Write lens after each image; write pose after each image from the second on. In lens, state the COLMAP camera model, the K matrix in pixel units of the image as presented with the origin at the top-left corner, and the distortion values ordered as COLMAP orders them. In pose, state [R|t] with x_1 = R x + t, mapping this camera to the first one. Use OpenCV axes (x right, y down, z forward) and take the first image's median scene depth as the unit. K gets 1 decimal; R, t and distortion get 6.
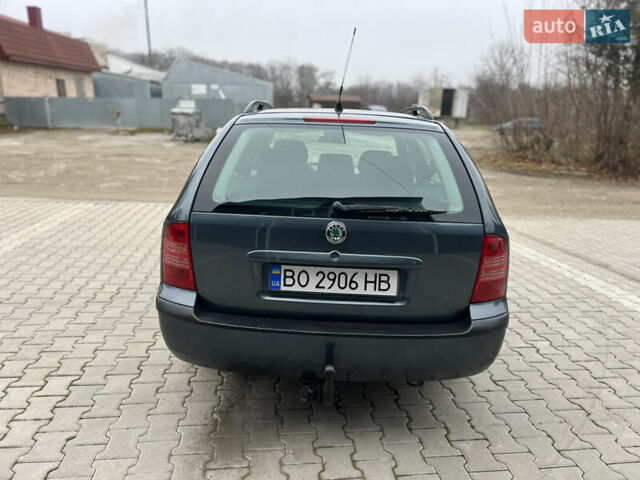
lens RADIAL K [[483.7, 0, 317.5], [0, 483.7, 239.6], [0, 0, 1]] dist [0.049753, -0.062444]
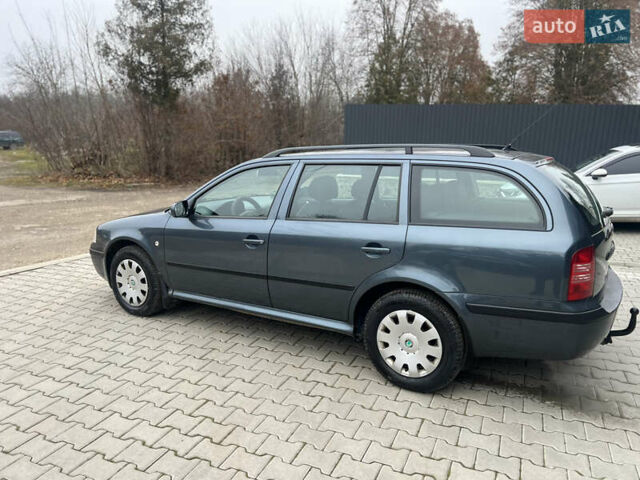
lens RADIAL K [[481.3, 0, 322.8], [0, 481.3, 234.0], [0, 0, 1]] dist [0.055221, -0.063967]
pose [[0.495674, -0.195475, 0.846225, -1.728410], [0.220187, 0.970794, 0.095276, -0.348749], [-0.840134, 0.139102, 0.524238, 0.929857]]
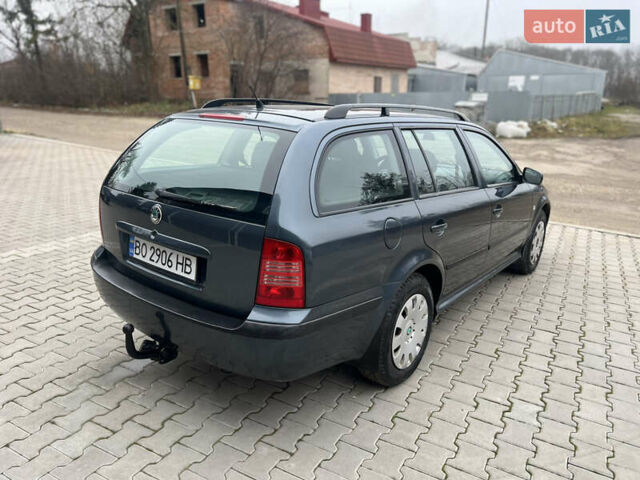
lens RADIAL K [[483.7, 0, 317.5], [0, 483.7, 239.6], [0, 0, 1]] dist [0.049753, -0.062444]
pose [[0.807609, 0.155543, -0.568835, 0.980688], [-0.148062, 0.987173, 0.059722, -0.078721], [0.570829, 0.035991, 0.820280, 0.264755]]
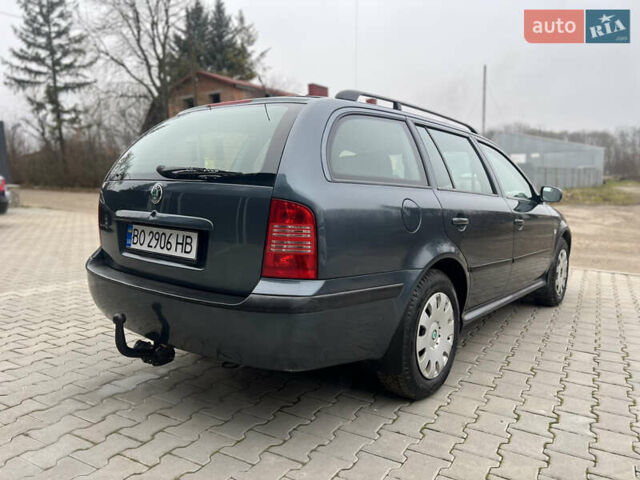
lens RADIAL K [[481.3, 0, 322.8], [0, 481.3, 234.0], [0, 0, 1]] dist [0.055221, -0.063967]
pose [[0.802562, 0.041396, -0.595131, 0.941496], [-0.133881, 0.984642, -0.112055, 0.140025], [0.581352, 0.169608, 0.795778, 0.365513]]
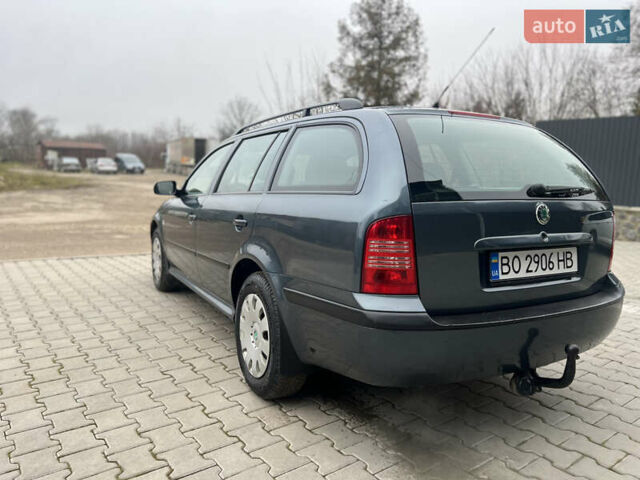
lens RADIAL K [[481.3, 0, 322.8], [0, 481.3, 234.0], [0, 0, 1]] dist [0.055221, -0.063967]
pose [[0.863189, -0.074375, 0.499373, -0.843085], [0.128985, 0.988753, -0.075696, 0.043880], [-0.488127, 0.129752, 0.863074, 0.339709]]
